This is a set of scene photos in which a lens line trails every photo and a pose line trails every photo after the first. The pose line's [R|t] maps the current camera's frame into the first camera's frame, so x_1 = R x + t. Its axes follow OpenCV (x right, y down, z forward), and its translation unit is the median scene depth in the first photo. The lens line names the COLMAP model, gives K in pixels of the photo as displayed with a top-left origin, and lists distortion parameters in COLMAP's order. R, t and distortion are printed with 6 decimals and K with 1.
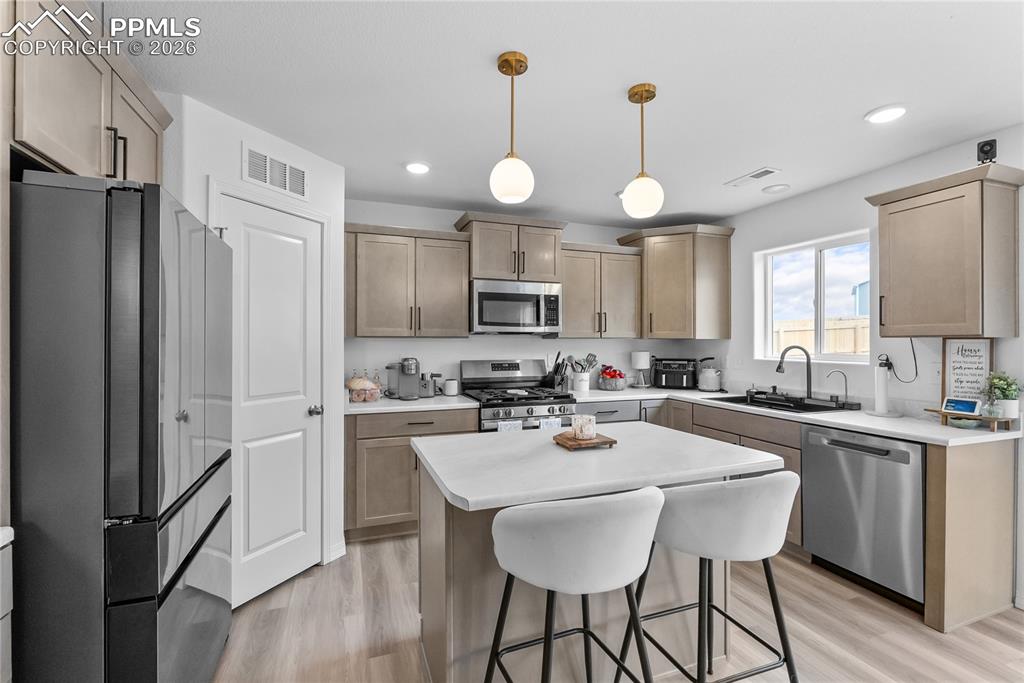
lens RADIAL K [[455.8, 0, 512.8], [0, 455.8, 341.6], [0, 0, 1]] dist [-0.004511, -0.000196]
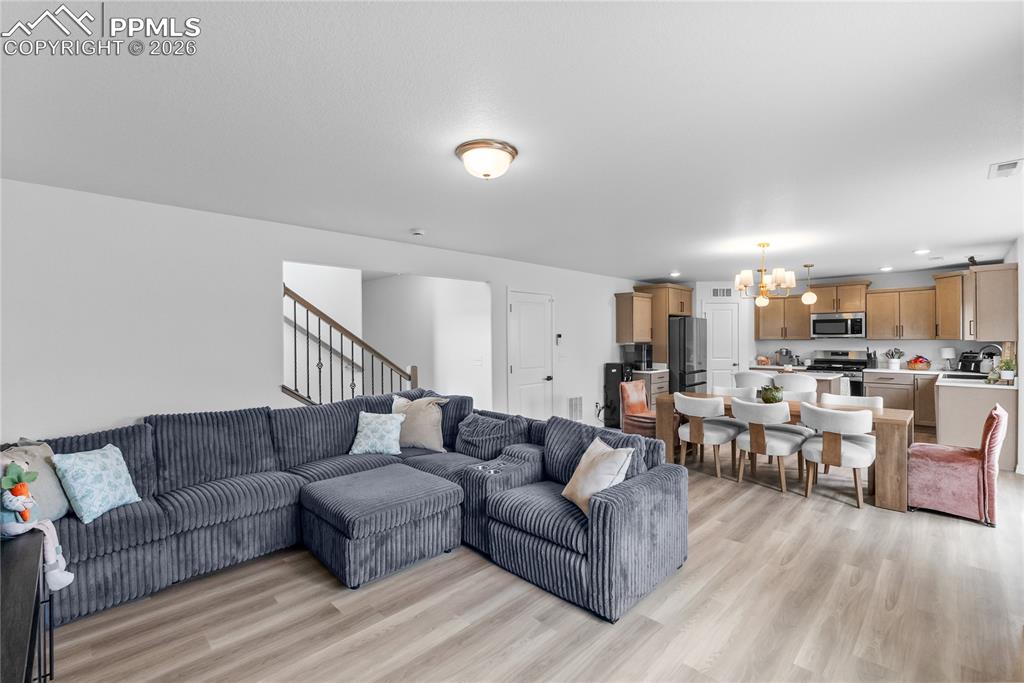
lens RADIAL K [[455.8, 0, 518.1], [0, 455.8, 344.9], [0, 0, 1]] dist [-0.004511, -0.000196]
pose [[0.419022, 0.010683, -0.907913, 1.284746], [0.010438, 0.999808, 0.016582, -0.034857], [0.907916, -0.016425, 0.418830, -1.196774]]
